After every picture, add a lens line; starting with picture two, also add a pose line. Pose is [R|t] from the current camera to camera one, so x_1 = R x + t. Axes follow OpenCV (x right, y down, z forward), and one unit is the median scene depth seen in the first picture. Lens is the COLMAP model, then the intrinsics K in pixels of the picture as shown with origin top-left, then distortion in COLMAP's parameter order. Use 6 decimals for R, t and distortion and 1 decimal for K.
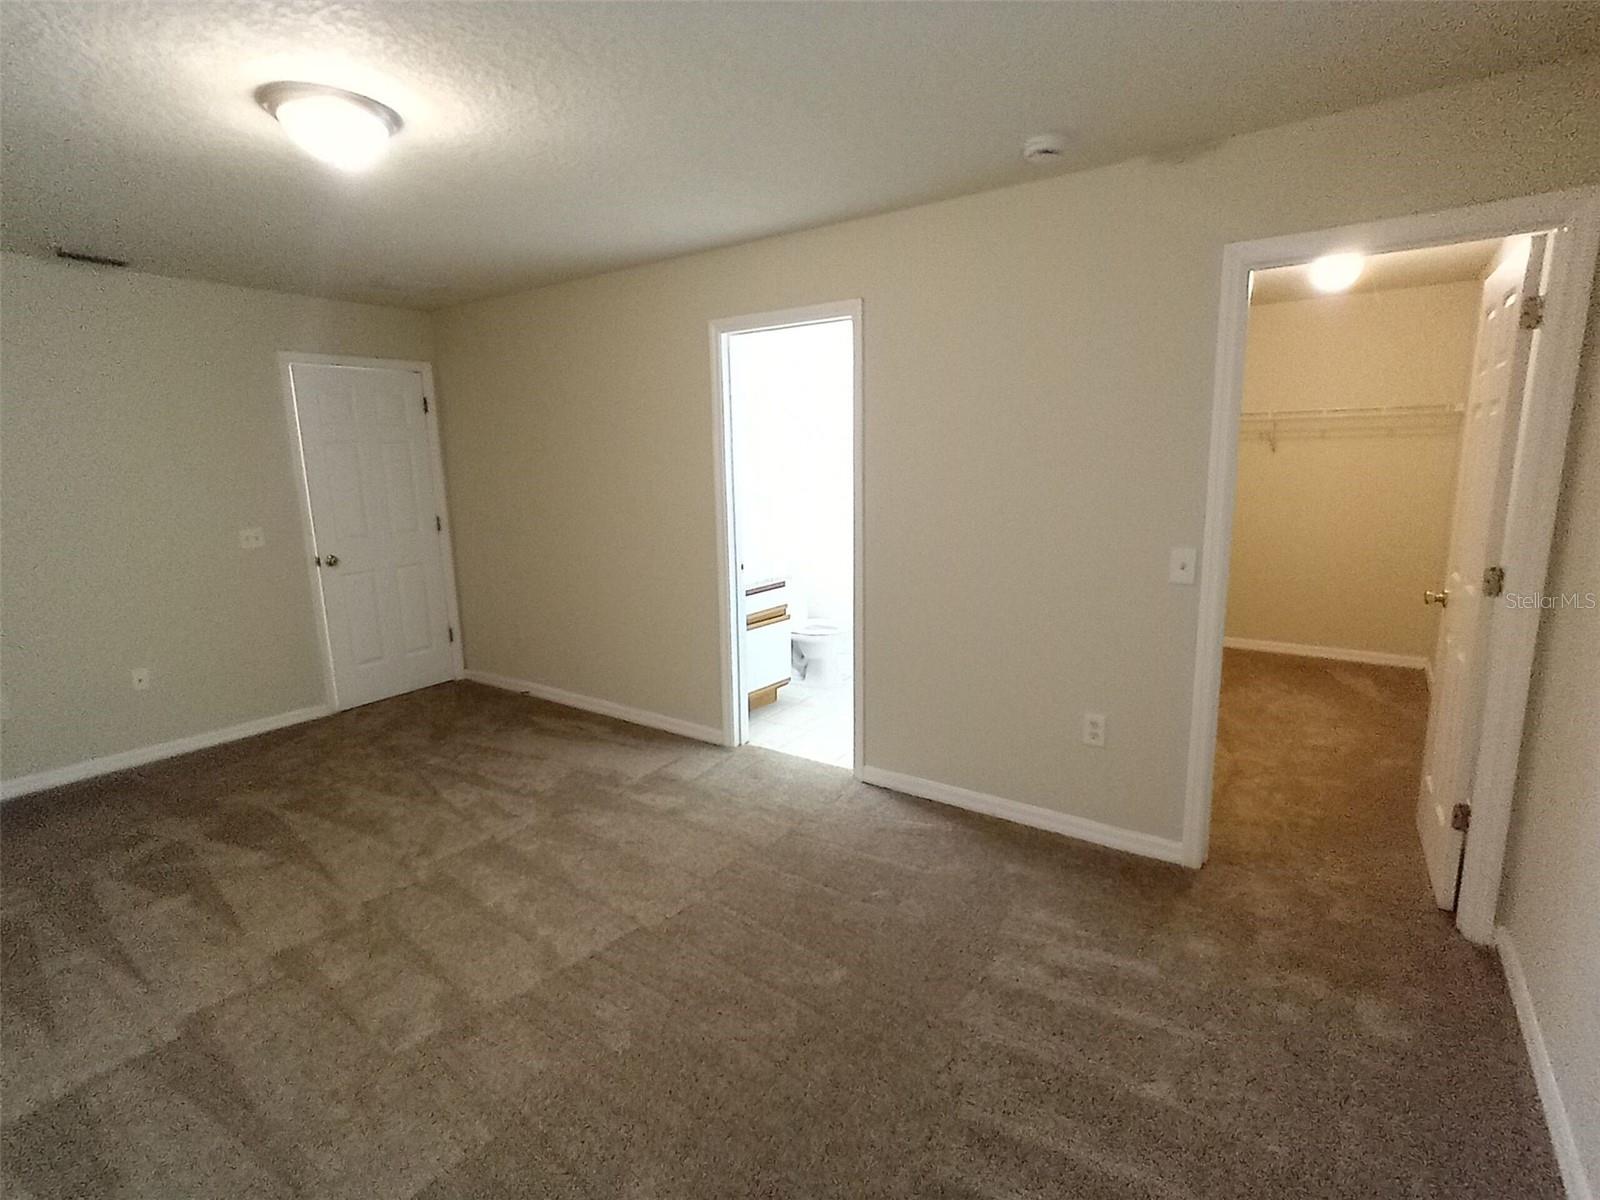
lens RADIAL K [[776.0, 0, 795.1], [0, 776.0, 599.5], [0, 0, 1]] dist [-0.003017, 0.005412]
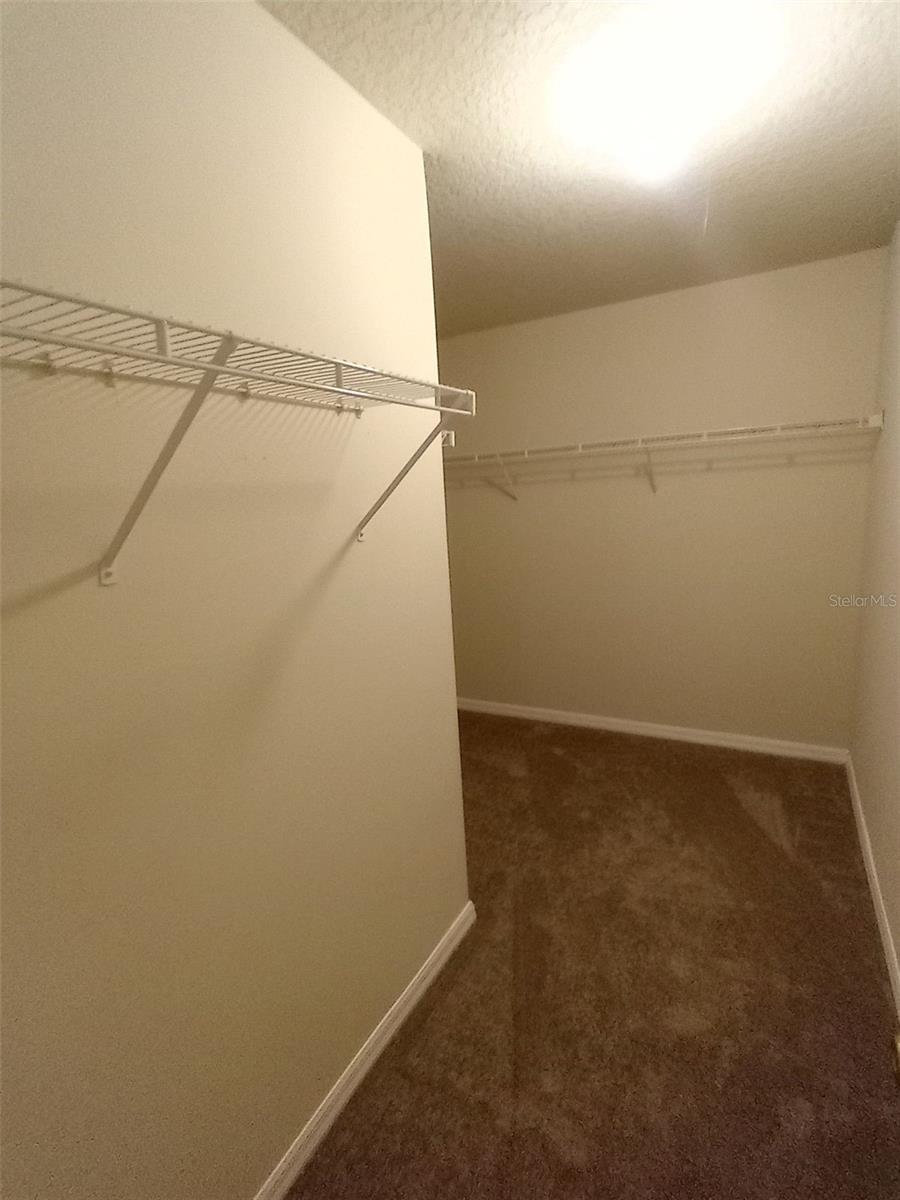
lens RADIAL K [[582.0, 0, 443.7], [0, 582.0, 608.9], [0, 0, 1]] dist [-0.003017, 0.005412]
pose [[0.993318, -0.061030, 0.097952, 0.363082], [0.059726, 0.998083, 0.016192, -0.098215], [-0.098753, -0.010233, 0.995059, 0.458847]]
